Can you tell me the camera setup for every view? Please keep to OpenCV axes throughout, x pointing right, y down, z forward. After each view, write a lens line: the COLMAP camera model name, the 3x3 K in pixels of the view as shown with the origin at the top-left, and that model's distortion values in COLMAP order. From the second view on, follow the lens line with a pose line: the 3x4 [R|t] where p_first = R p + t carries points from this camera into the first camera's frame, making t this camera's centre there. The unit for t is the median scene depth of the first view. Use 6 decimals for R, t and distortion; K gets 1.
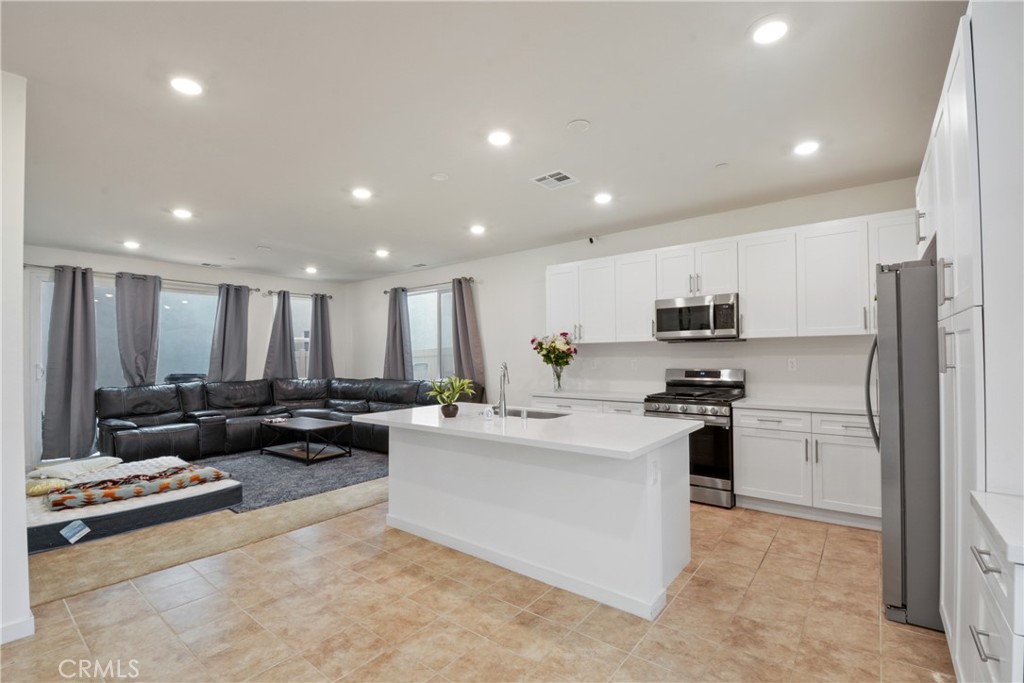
lens RADIAL K [[463.7, 0, 517.3], [0, 463.7, 346.5], [0, 0, 1]] dist [-0.004125, -0.000470]
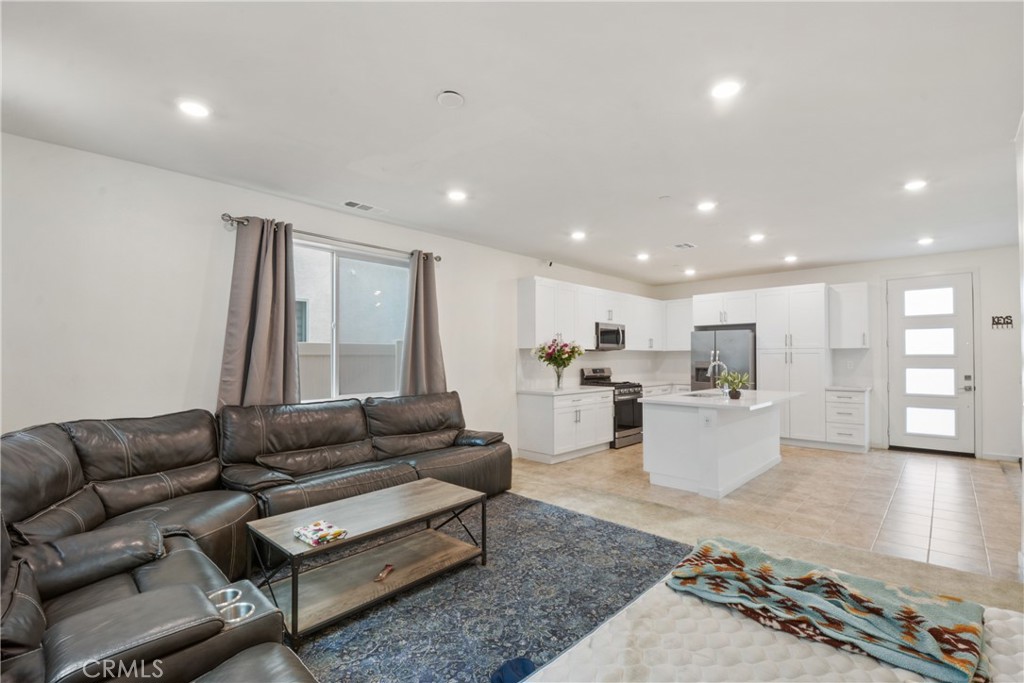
lens RADIAL K [[463.7, 0, 528.8], [0, 463.7, 358.2], [0, 0, 1]] dist [-0.004125, -0.000470]
pose [[0.072266, 0.005531, 0.997370, -1.081538], [-0.016310, 0.999857, -0.004363, 0.024198], [-0.997252, -0.015952, 0.072346, 1.008264]]
